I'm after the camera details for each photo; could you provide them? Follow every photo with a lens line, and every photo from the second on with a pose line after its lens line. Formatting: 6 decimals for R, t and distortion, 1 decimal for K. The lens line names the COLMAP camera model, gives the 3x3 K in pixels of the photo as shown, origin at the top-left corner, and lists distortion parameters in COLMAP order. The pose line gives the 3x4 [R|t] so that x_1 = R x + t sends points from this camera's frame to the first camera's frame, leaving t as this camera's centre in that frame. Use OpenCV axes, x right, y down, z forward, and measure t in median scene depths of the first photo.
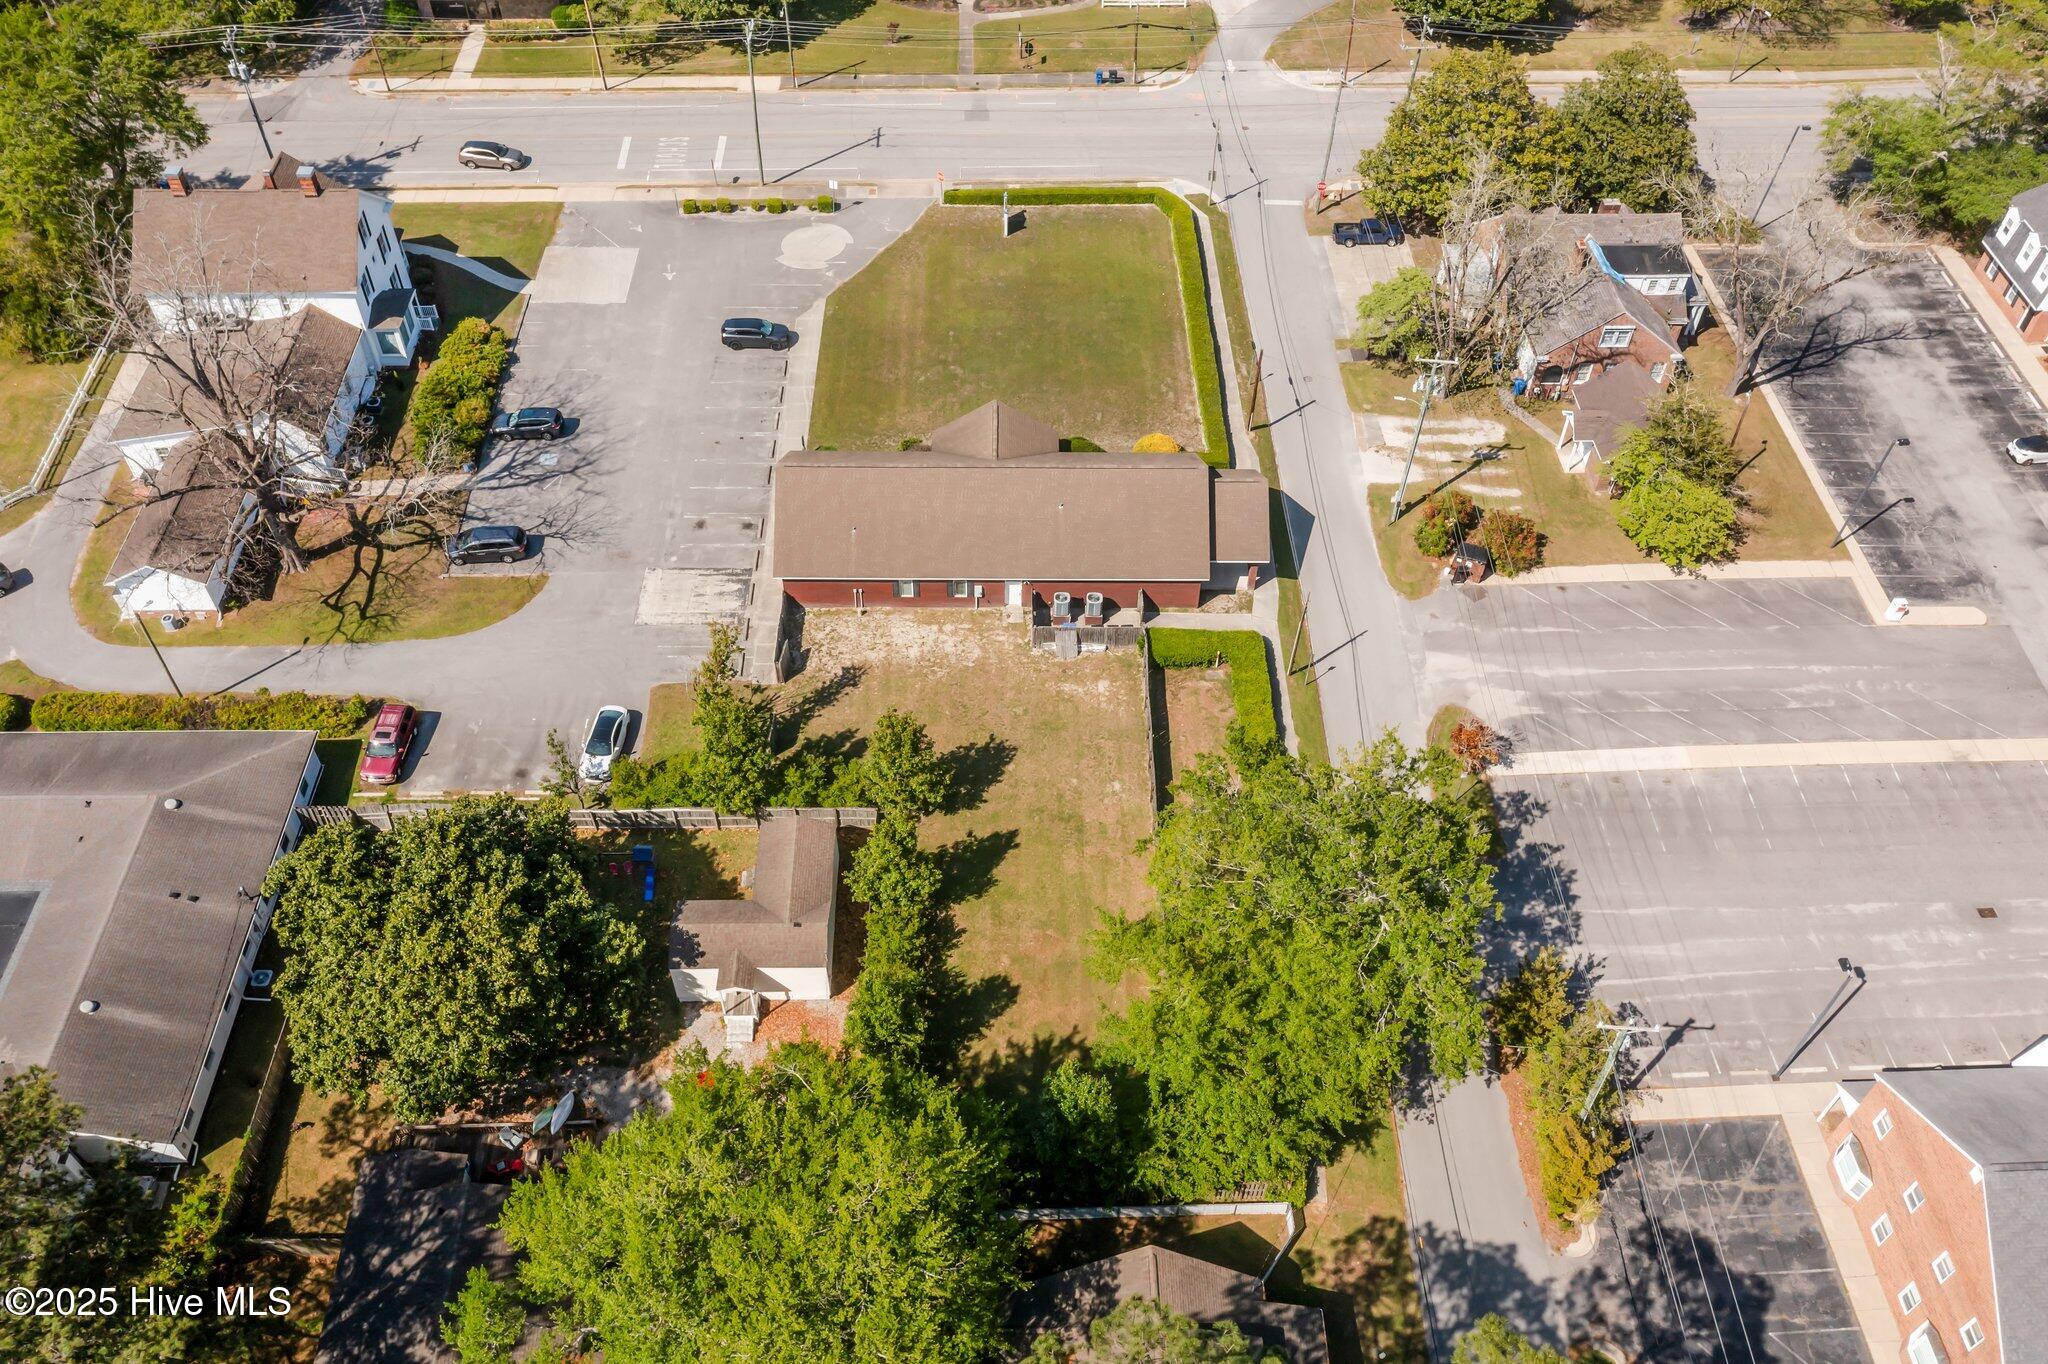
lens RADIAL K [[1631.0, 0, 1024.0], [0, 1631.0, 682.0], [0, 0, 1]] dist [-0.009388, 0.010349]
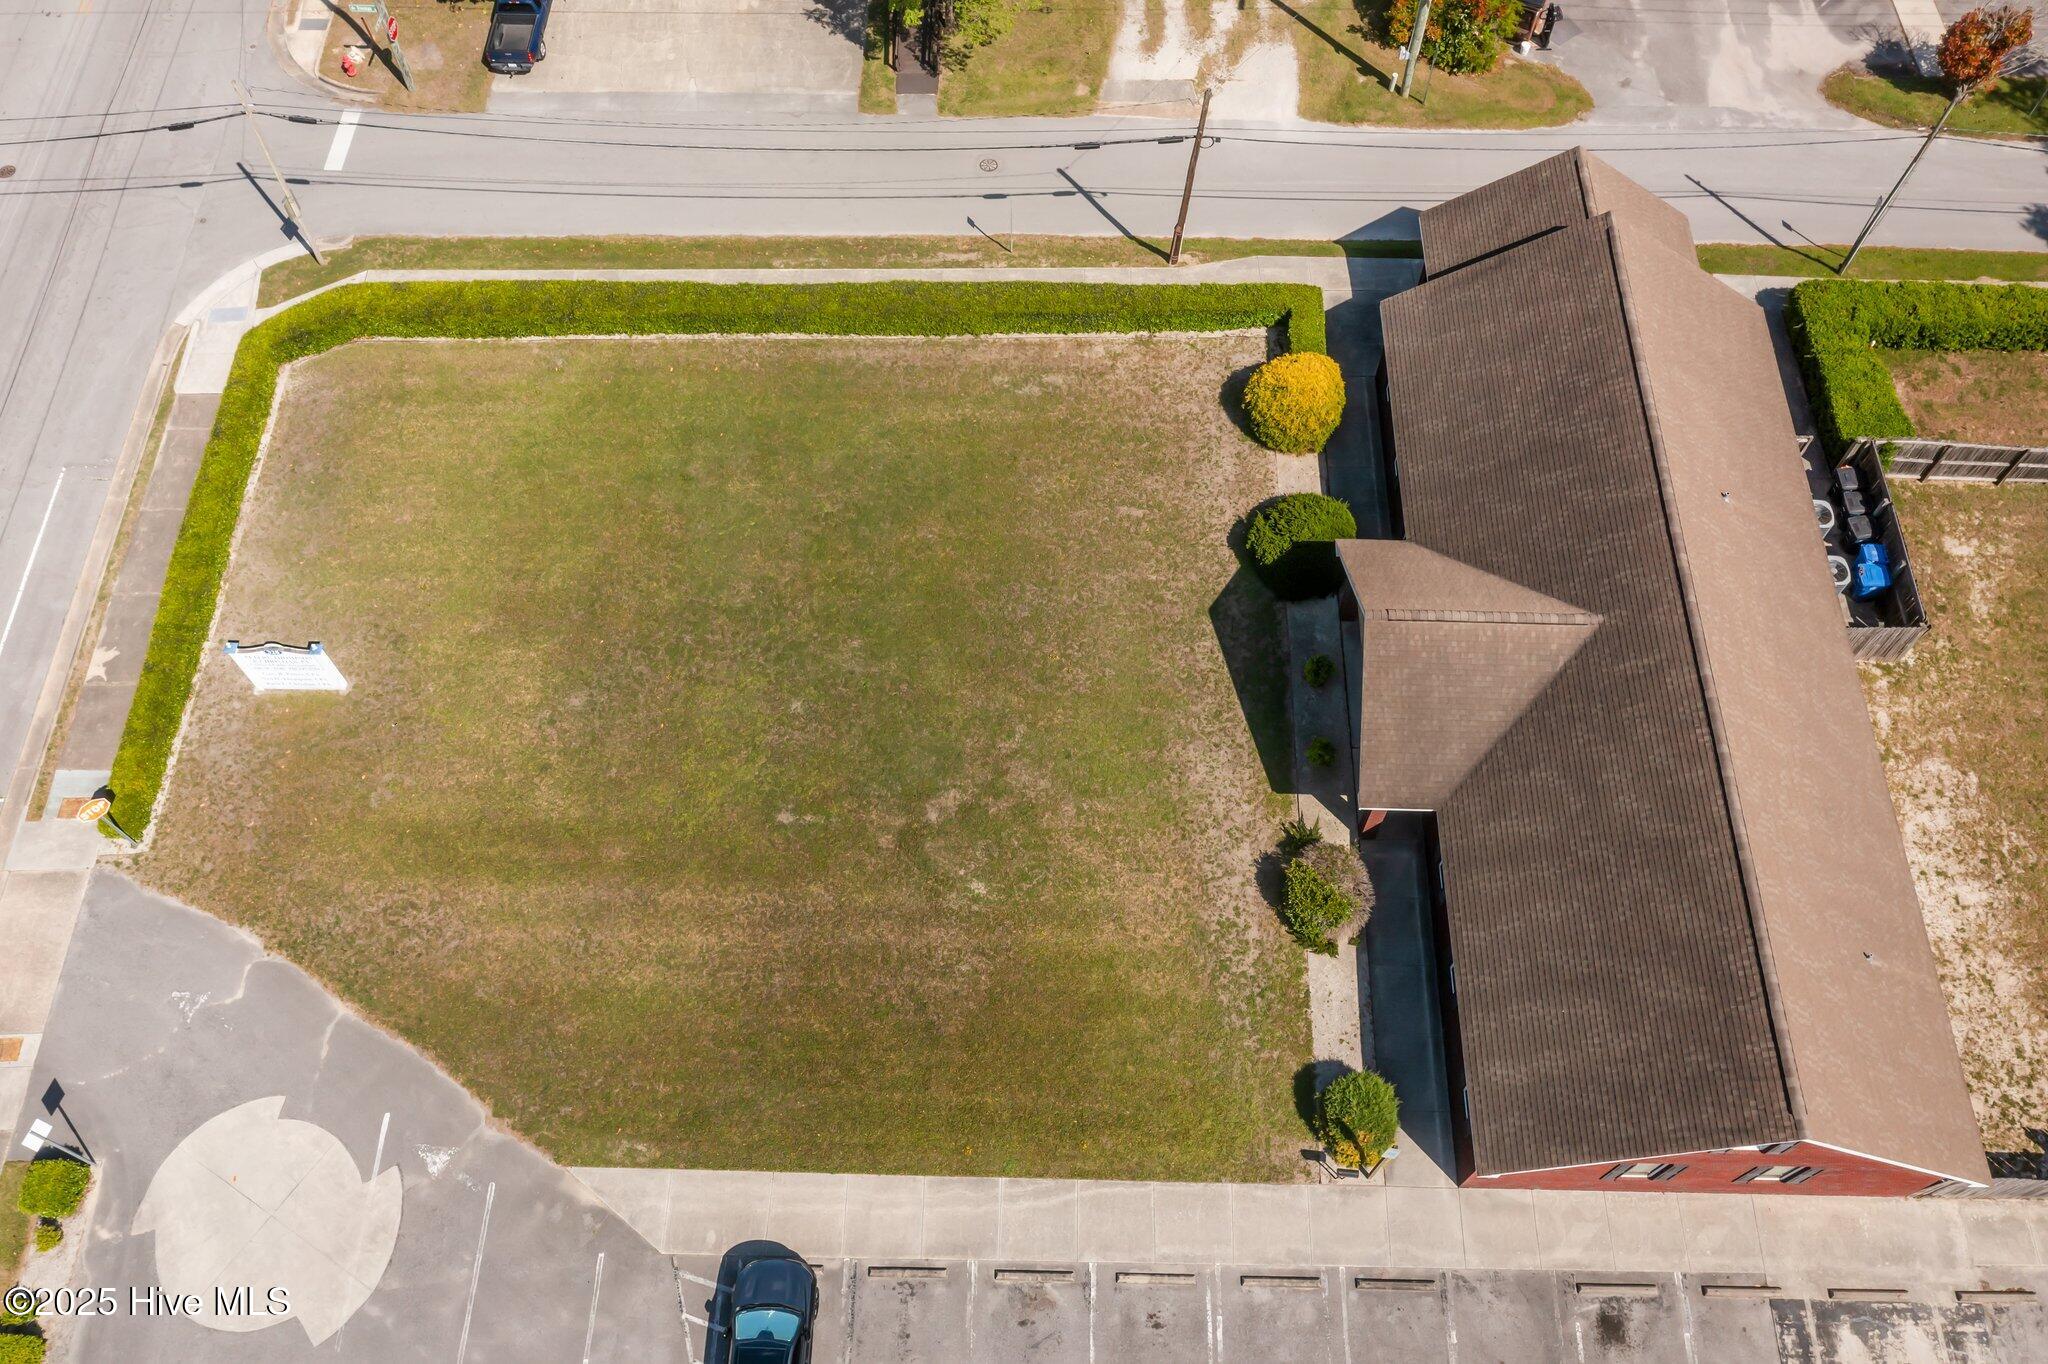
lens RADIAL K [[1620.0, 0, 1024.0], [0, 1620.0, 682.0], [0, 0, 1]] dist [-0.009553, 0.001056]
pose [[0.032659, -0.876140, 0.480948, -0.216106], [0.748309, 0.340425, 0.569337, -0.438754], [-0.662546, 0.341304, 0.666741, 0.780643]]
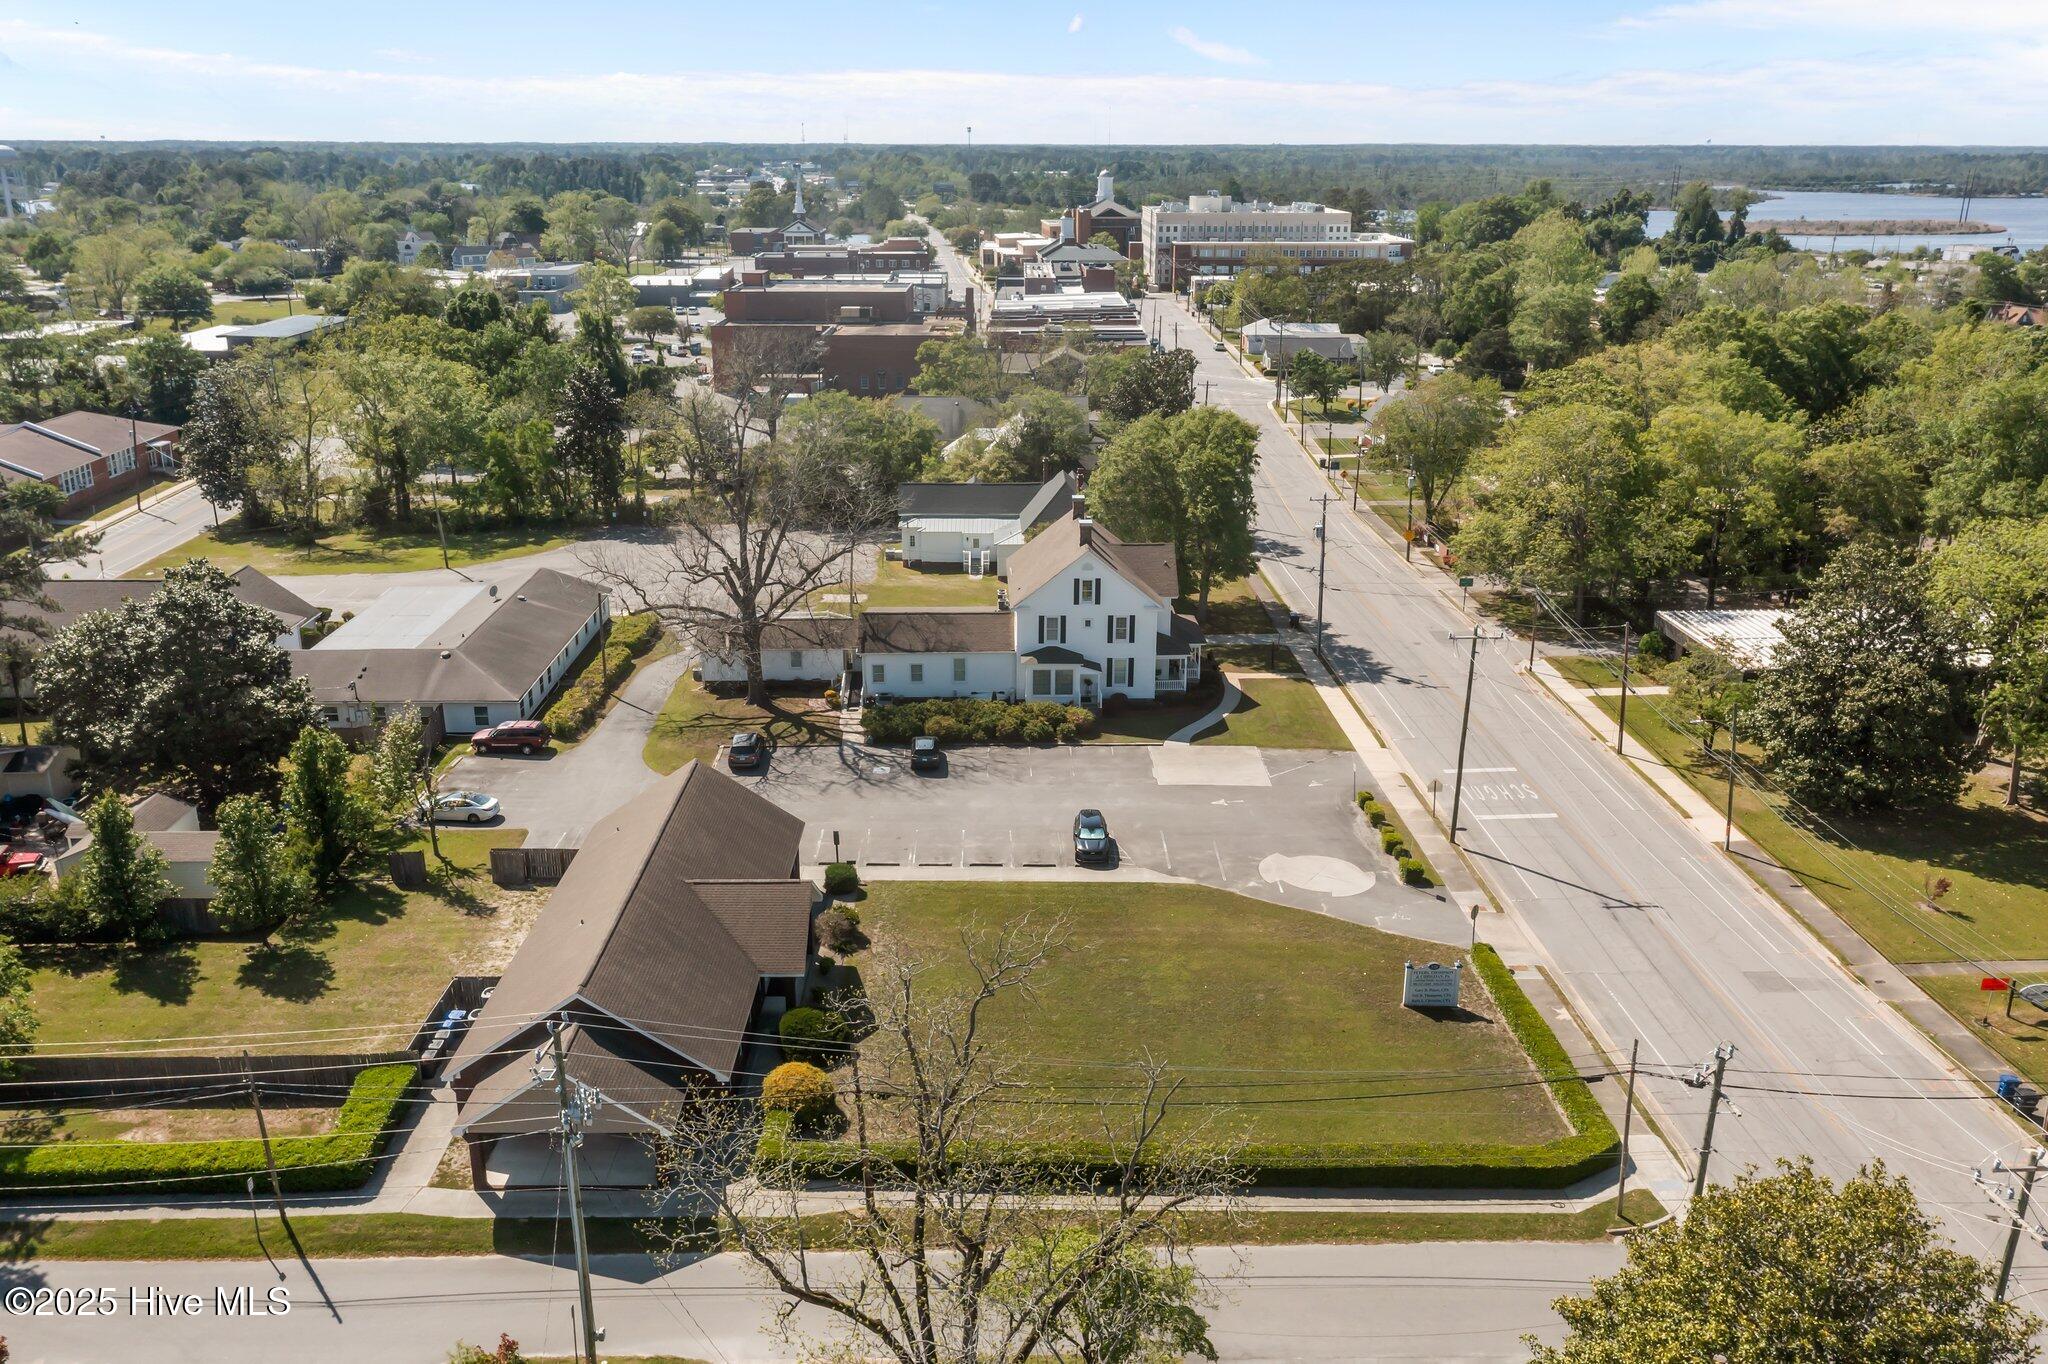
lens RADIAL K [[1645.9, 0, 1024.0], [0, 1645.9, 682.0], [0, 0, 1]] dist [-0.014665, -0.001656]
pose [[-0.000670, 0.293921, -0.955829, 0.647225], [-0.746716, 0.635616, 0.195978, -0.435043], [0.665143, 0.713864, 0.219049, 0.816872]]
